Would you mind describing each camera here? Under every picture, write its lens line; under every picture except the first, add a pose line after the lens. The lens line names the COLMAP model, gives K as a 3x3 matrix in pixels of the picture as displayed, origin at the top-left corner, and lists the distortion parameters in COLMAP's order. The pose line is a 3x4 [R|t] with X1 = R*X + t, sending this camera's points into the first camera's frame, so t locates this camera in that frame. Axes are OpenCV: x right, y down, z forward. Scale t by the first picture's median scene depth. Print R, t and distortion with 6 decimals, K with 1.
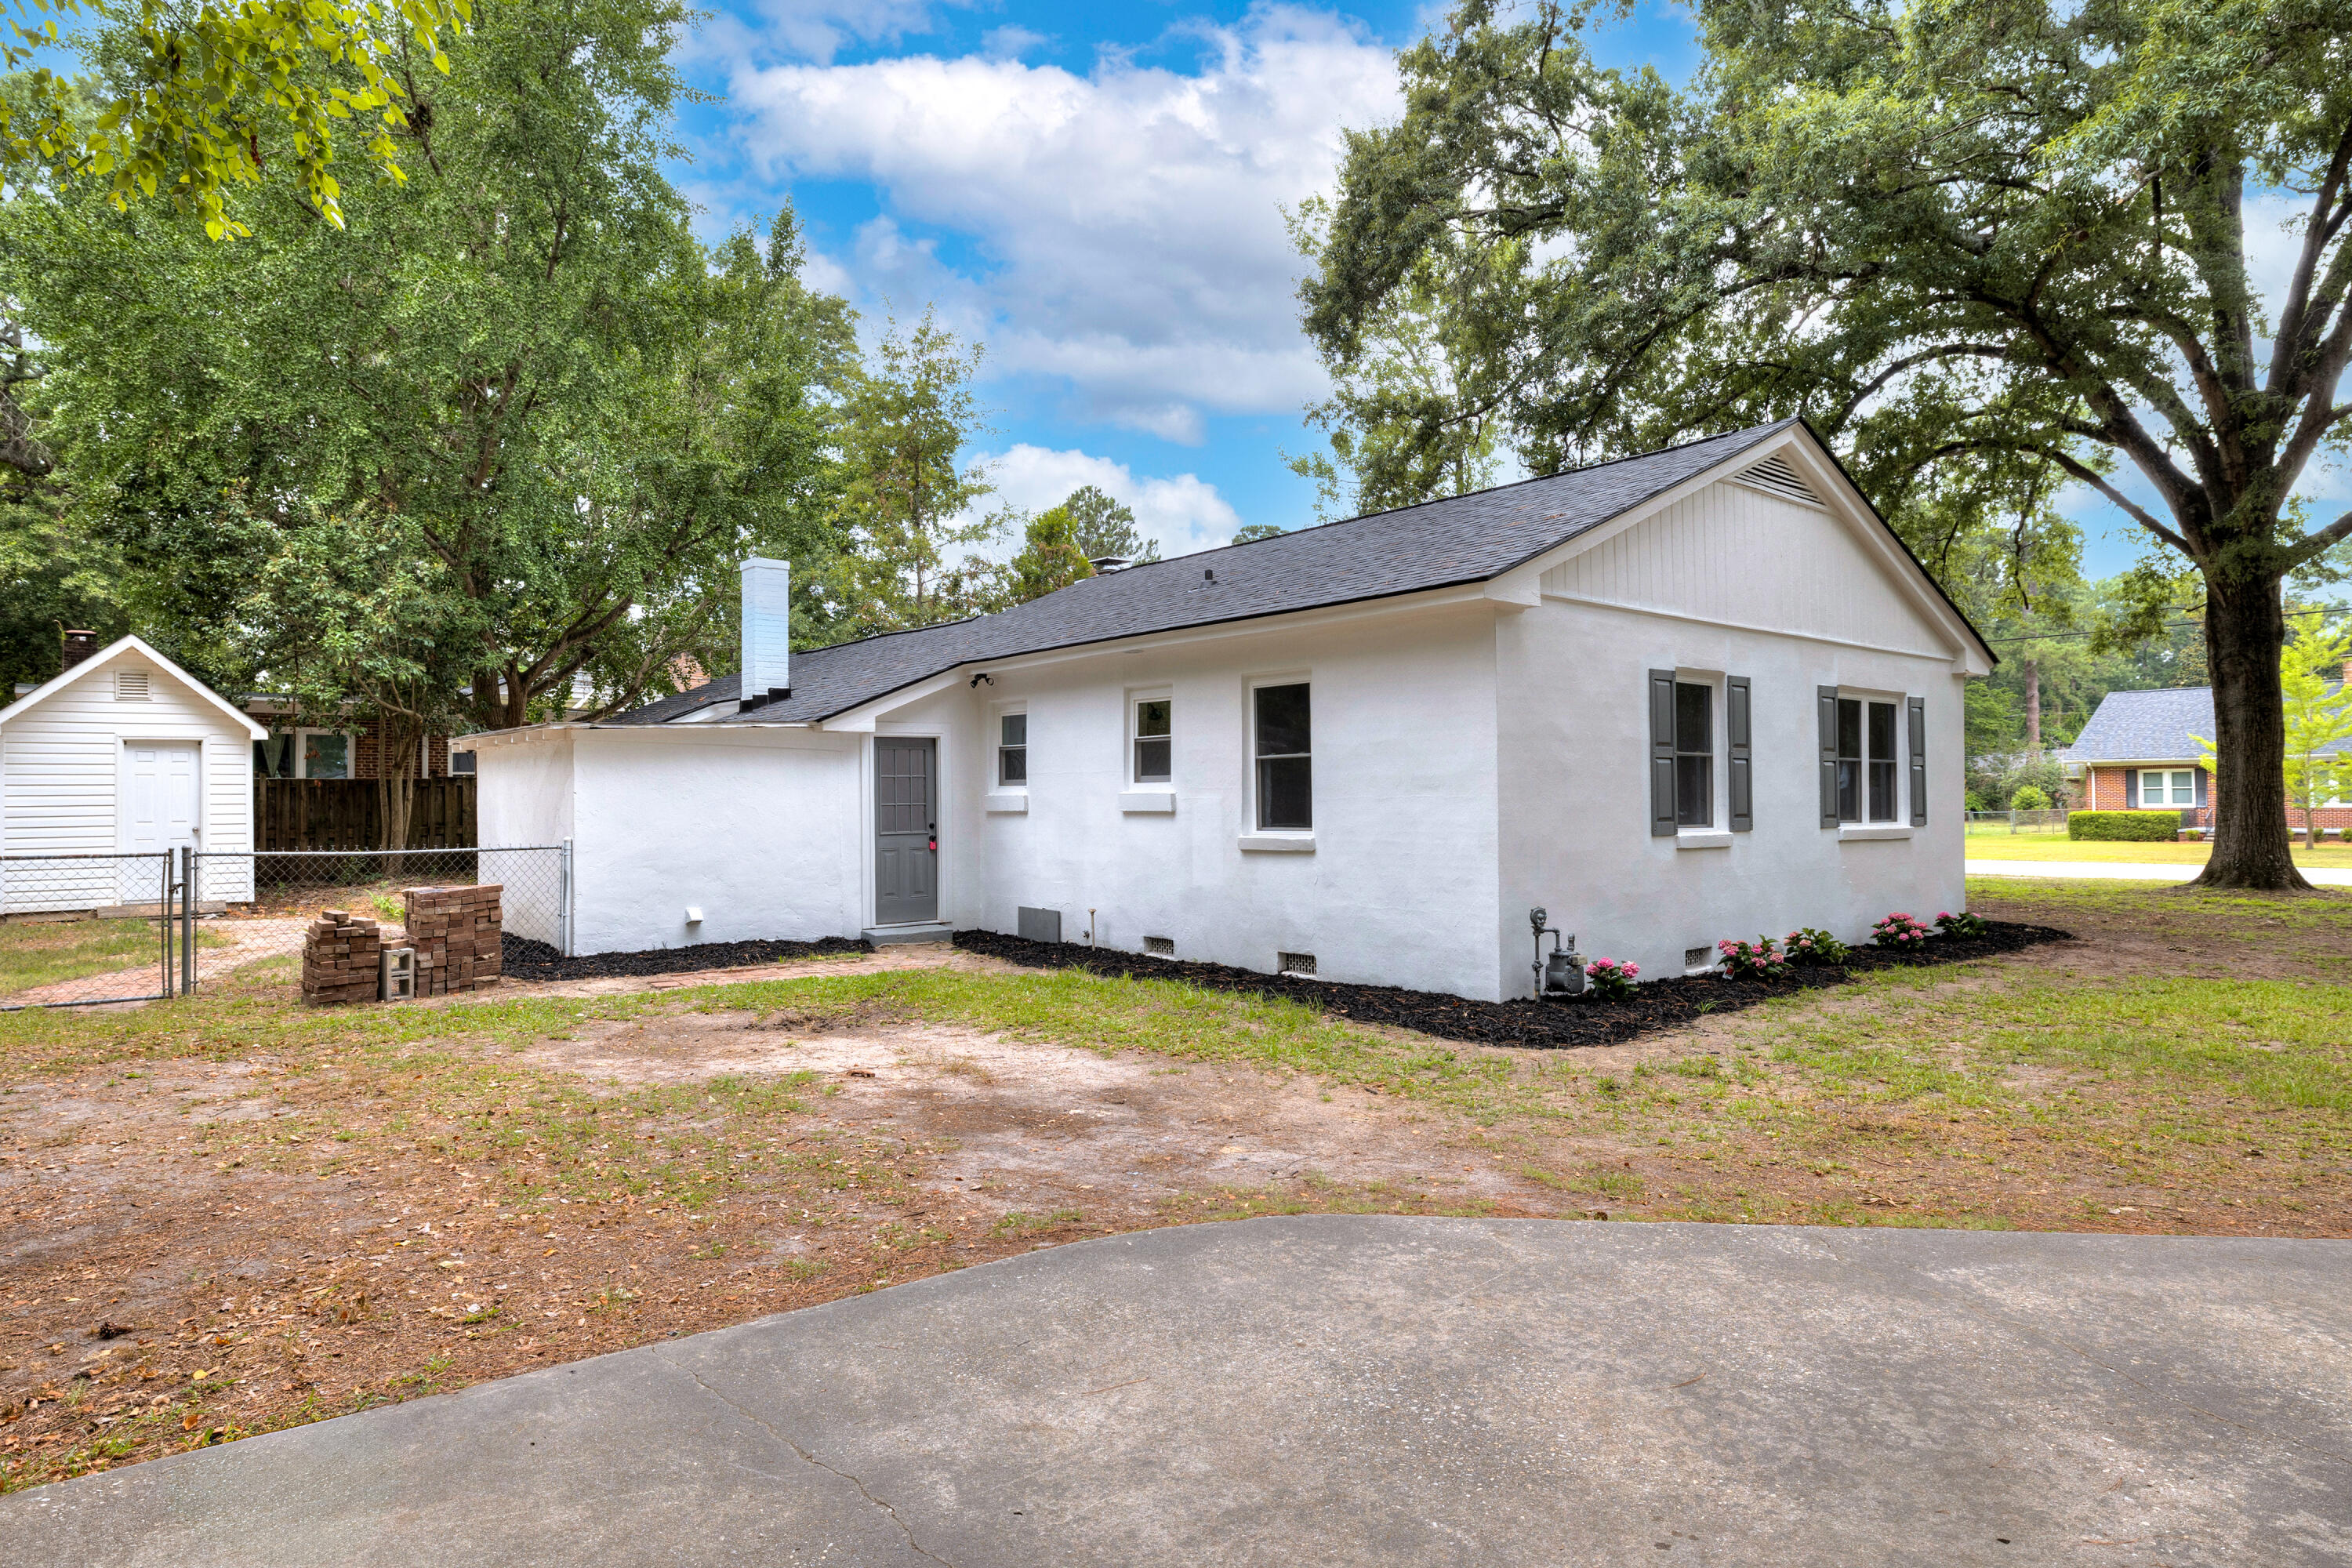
lens RADIAL K [[1381.6, 0, 1176.0], [0, 1381.6, 784.0], [0, 0, 1]] dist [0.000080, -0.000333]
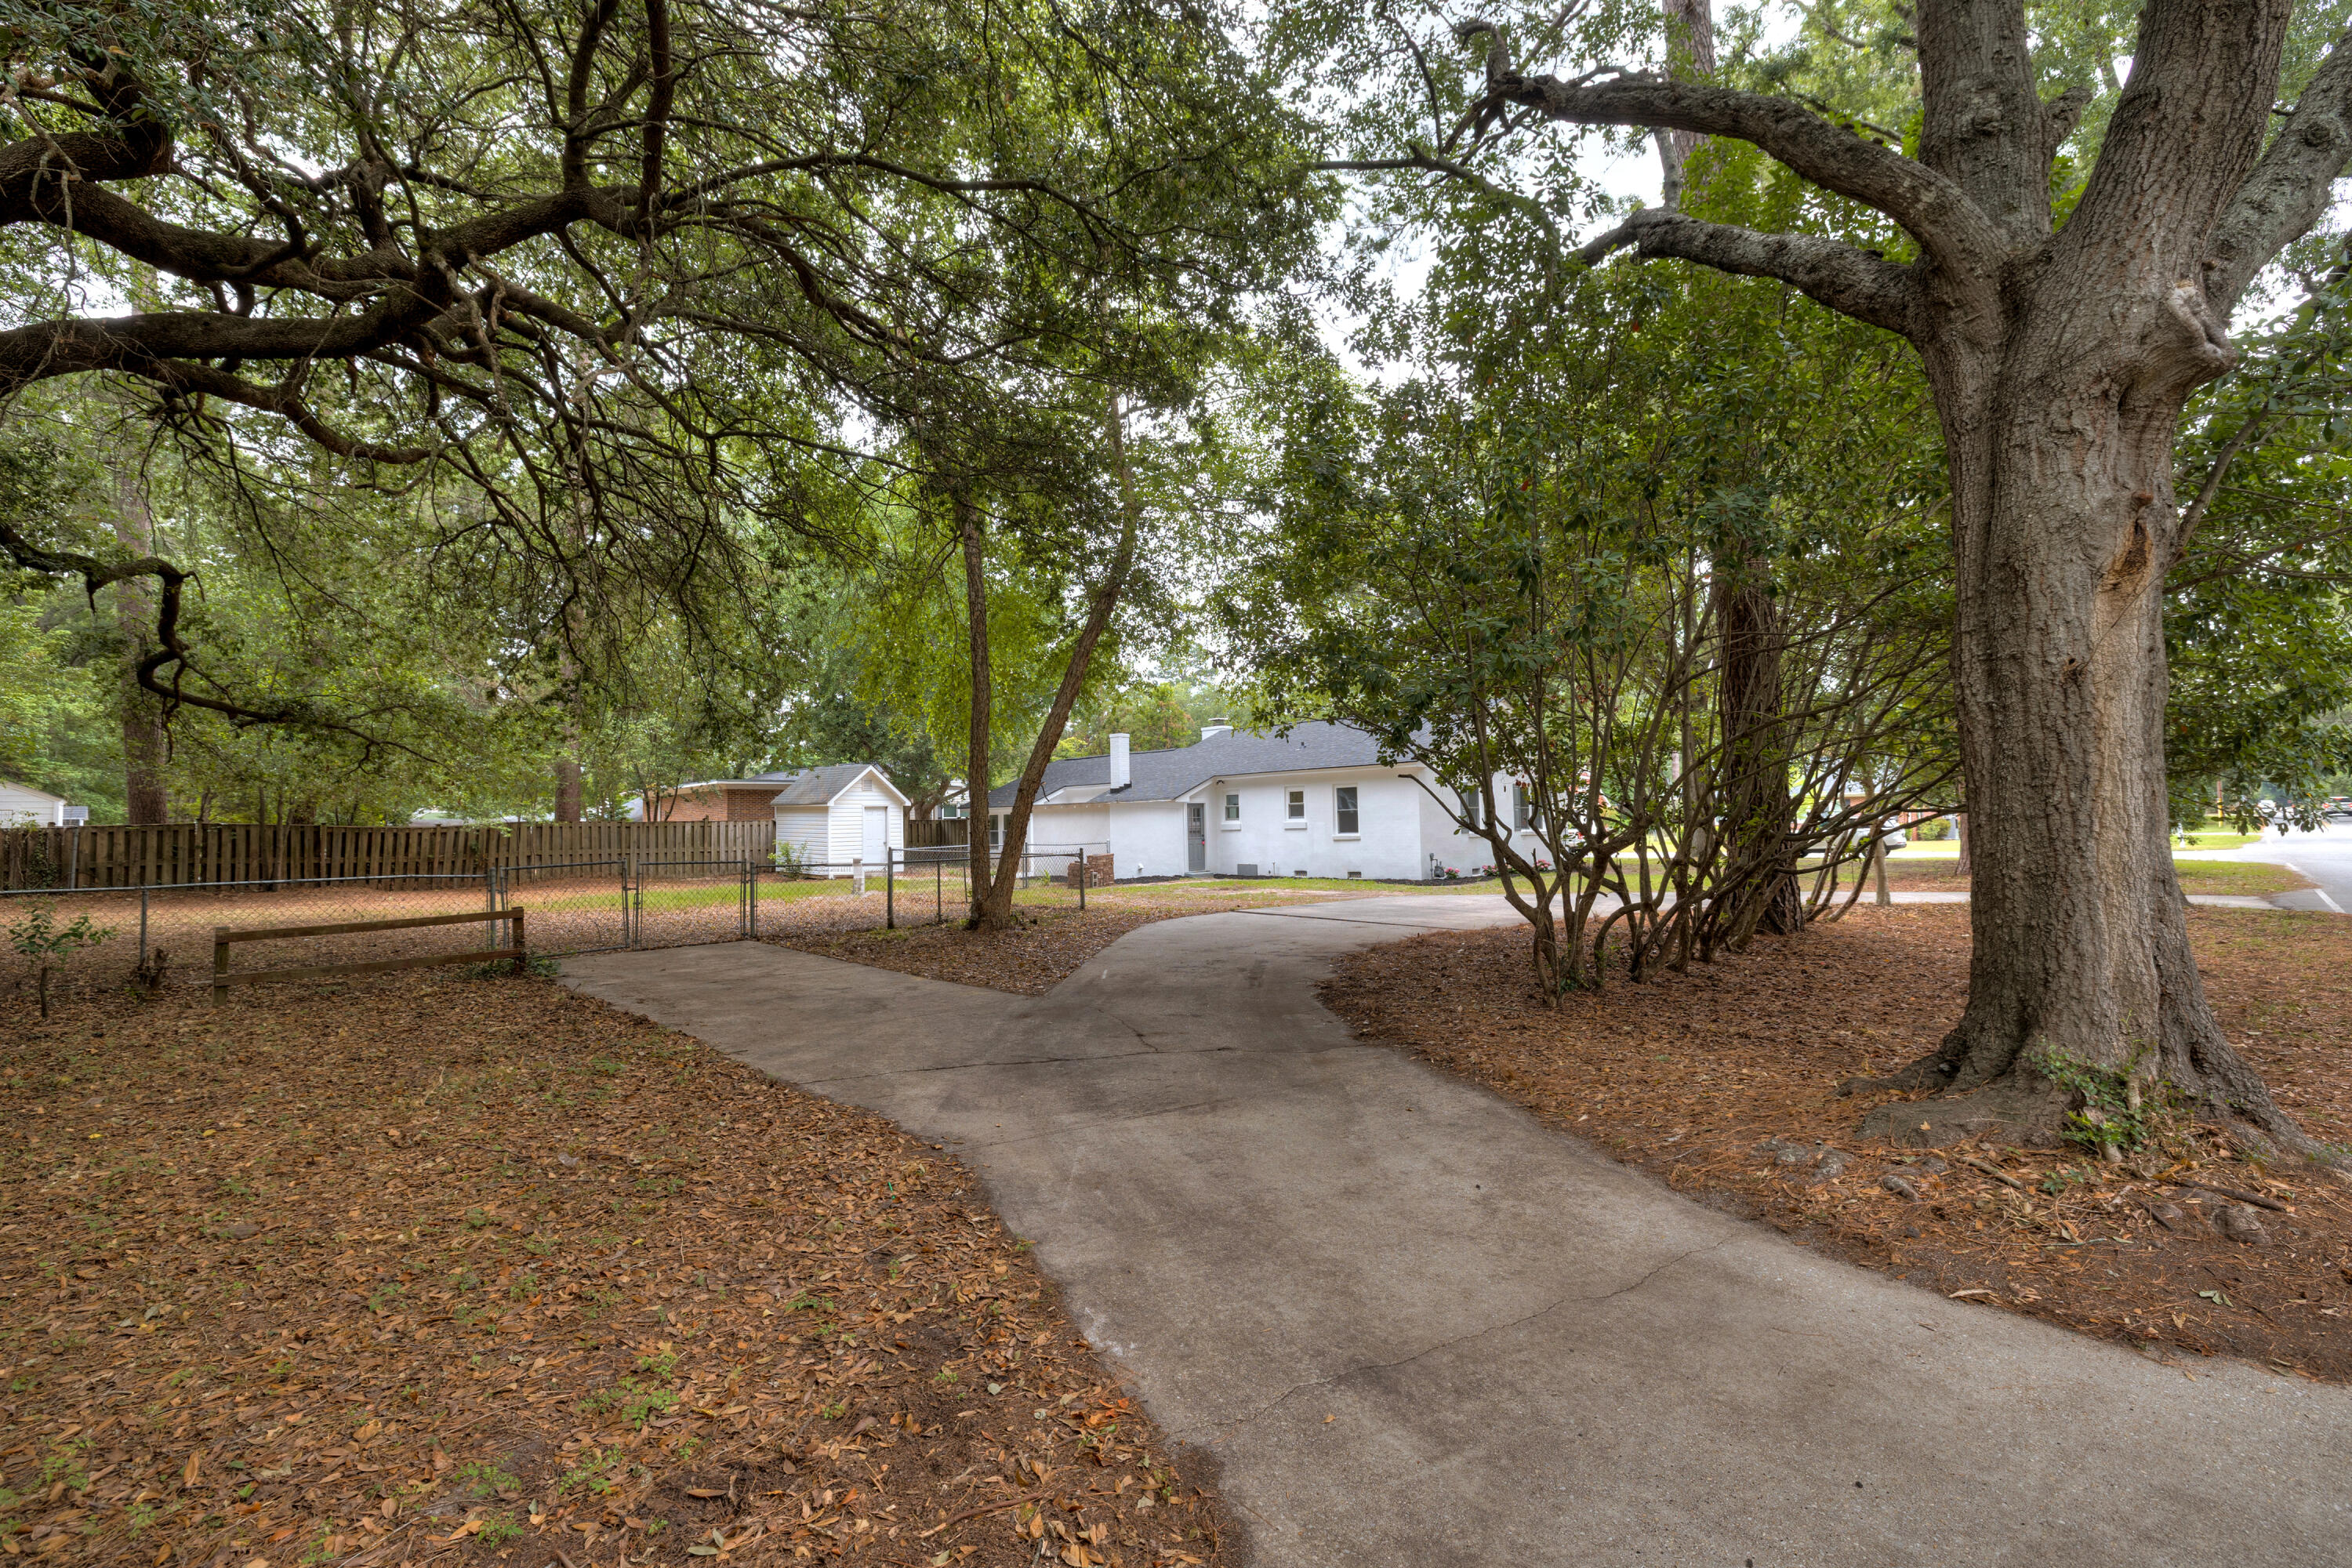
lens RADIAL K [[1059.1, 0, 1176.0], [0, 1059.1, 784.0], [0, 0, 1]] dist [-0.000481, -0.000087]
pose [[0.996325, -0.010224, 0.085038, -0.440088], [0.012744, 0.999494, -0.029135, -0.011803], [-0.084697, 0.030112, 0.995952, -1.174163]]
